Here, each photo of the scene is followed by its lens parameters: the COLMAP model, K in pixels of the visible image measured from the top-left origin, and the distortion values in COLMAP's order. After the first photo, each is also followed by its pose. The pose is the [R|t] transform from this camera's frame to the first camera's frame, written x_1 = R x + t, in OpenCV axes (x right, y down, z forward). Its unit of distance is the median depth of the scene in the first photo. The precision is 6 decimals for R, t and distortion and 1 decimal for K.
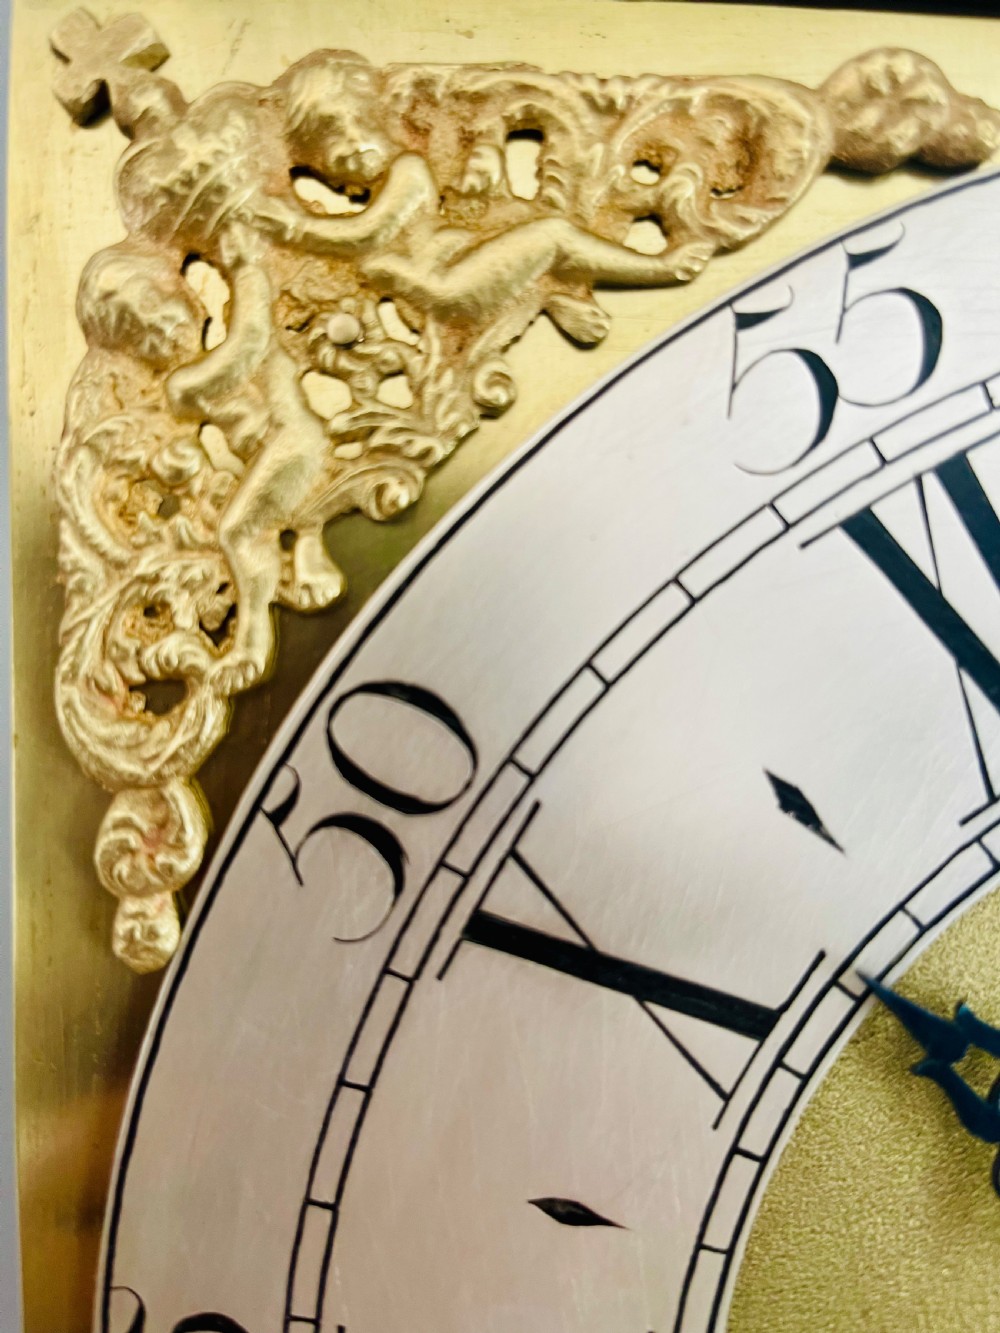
lens RADIAL K [[1020.9, 0, 500.0], [0, 1020.9, 666.5], [0, 0, 1]] dist [-0.005592, -0.002963]
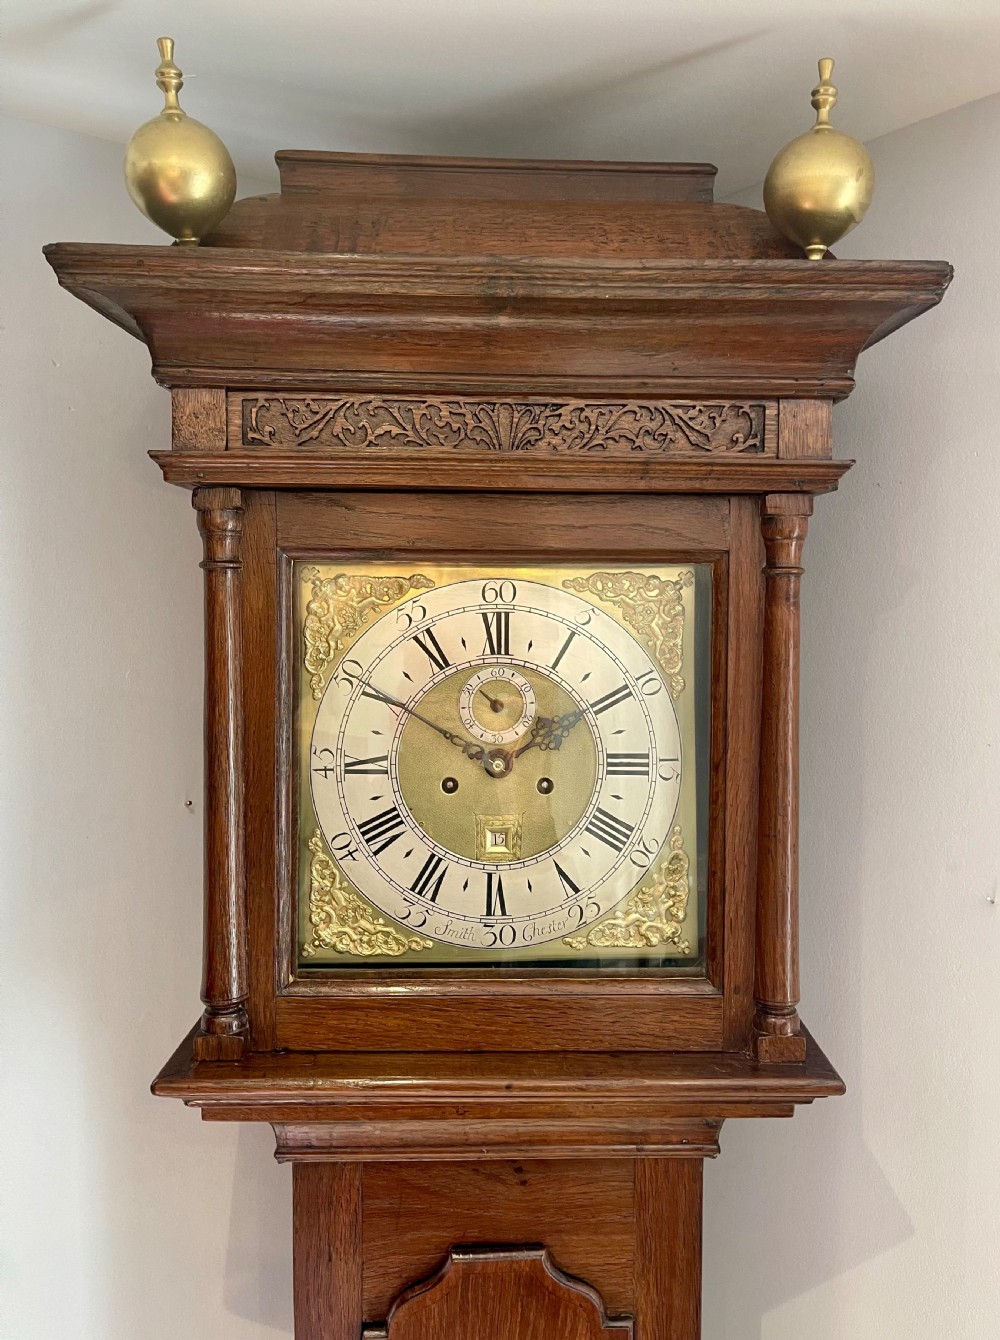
lens RADIAL K [[1072.9, 0, 541.1], [0, 1072.9, 639.8], [0, 0, 1]] dist [0.087996, -0.226931]
pose [[0.999532, -0.010835, 0.028598, 1.036892], [0.010744, 0.999937, 0.003326, -0.138593], [-0.028632, -0.003018, 0.999585, -6.739790]]
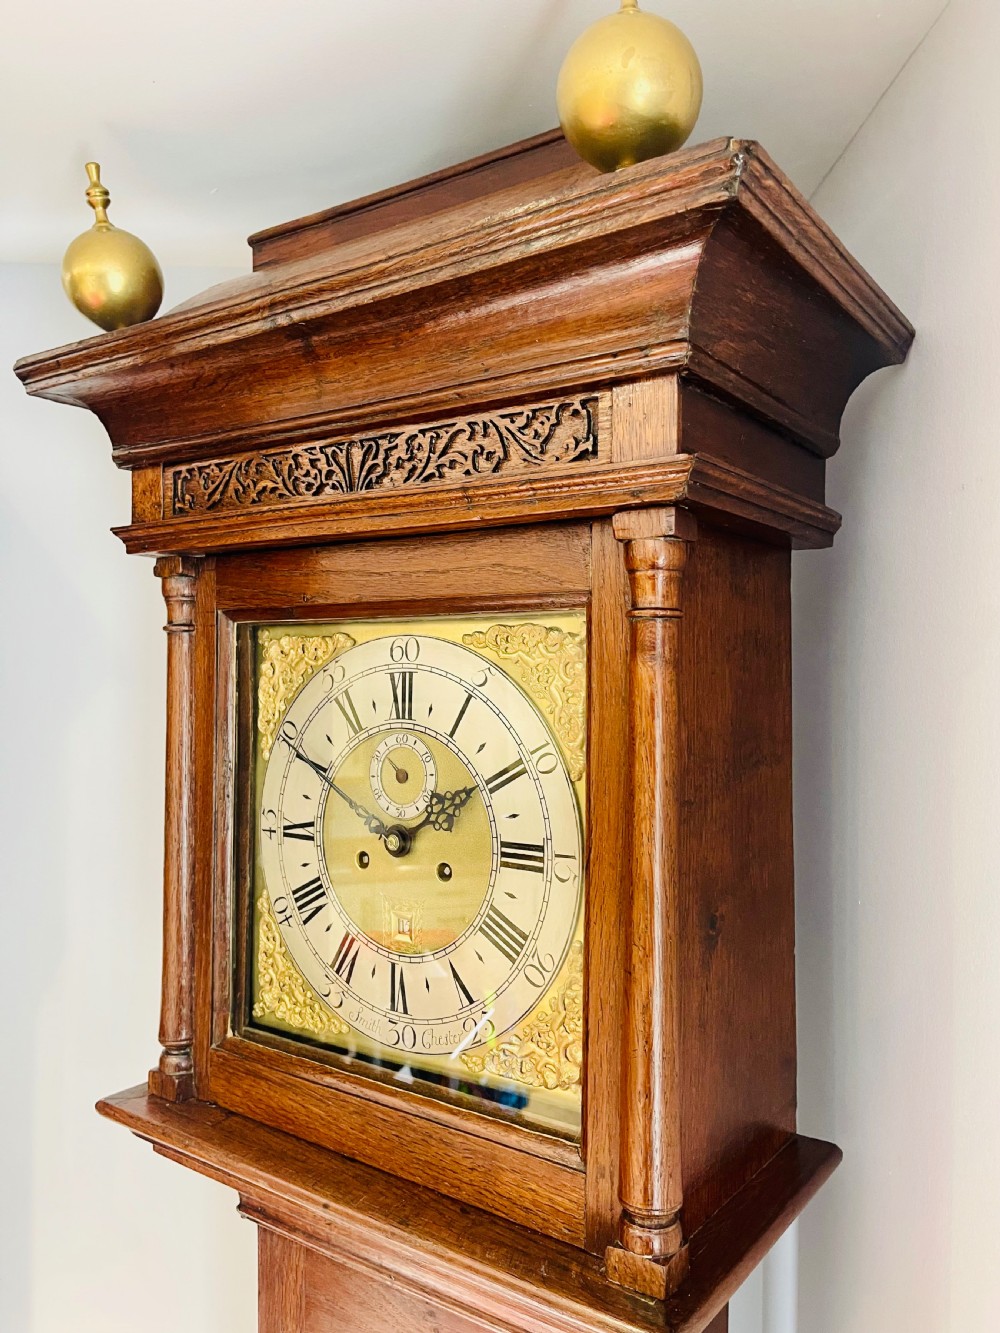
lens RADIAL K [[1025.1, 0, 503.6], [0, 1025.1, 671.3], [0, 0, 1]] dist [0.068131, -0.170190]
pose [[0.813939, -0.015148, -0.580753, 5.368660], [-0.015541, 0.998735, -0.047831, -0.012112], [0.580743, 0.047957, 0.812673, -4.057866]]
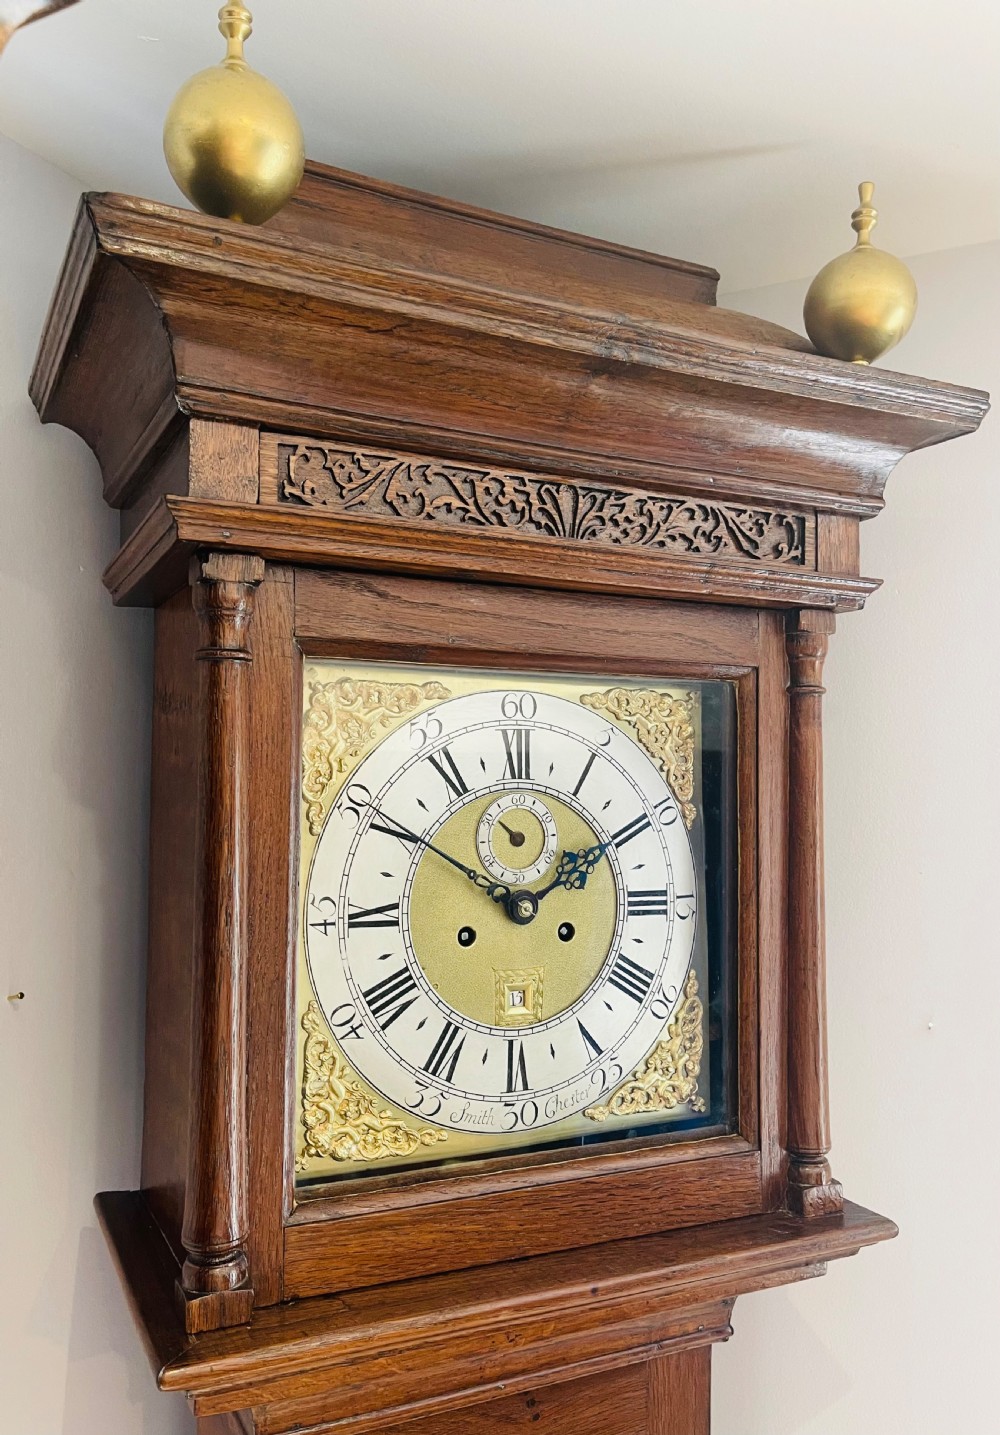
lens RADIAL K [[1163.1, 0, 498.3], [0, 1163.1, 751.1], [0, 0, 1]] dist [0.083413, -0.188911]
pose [[0.895511, 0.005443, 0.445006, -2.359446], [0.025369, 0.997675, -0.063255, 0.269971], [-0.444315, 0.067935, 0.893291, -5.354199]]
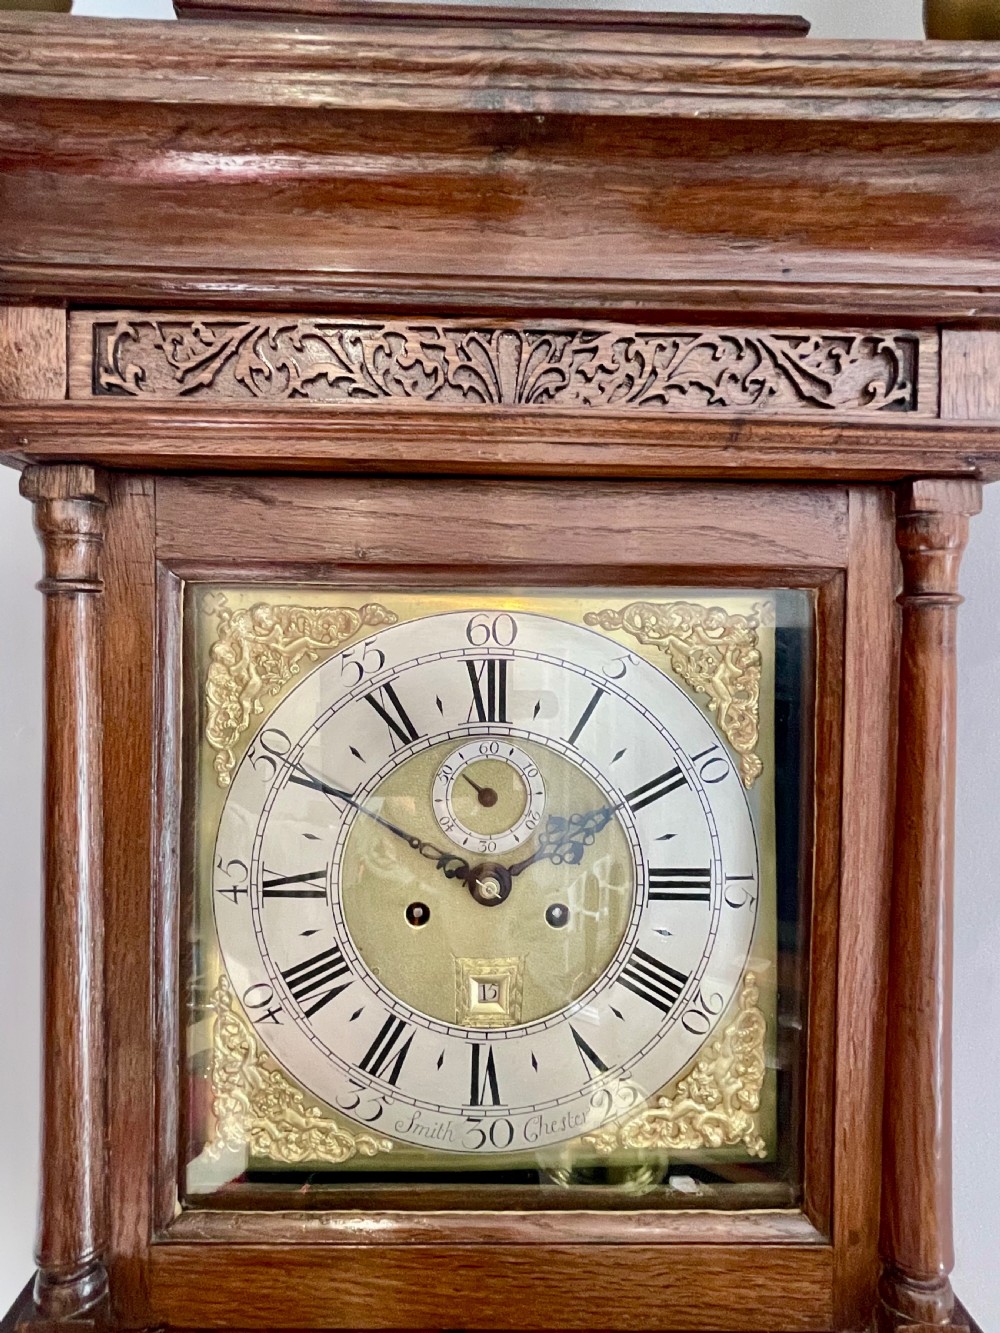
lens RADIAL K [[764.0, 0, 486.7], [0, 764.0, 646.8], [0, 0, 1]] dist [-0.008661, -0.002595]
pose [[0.999799, -0.004928, 0.019413, 0.859730], [0.005437, 0.999640, -0.026261, -0.280079], [-0.019276, 0.026362, 0.999467, -2.738968]]
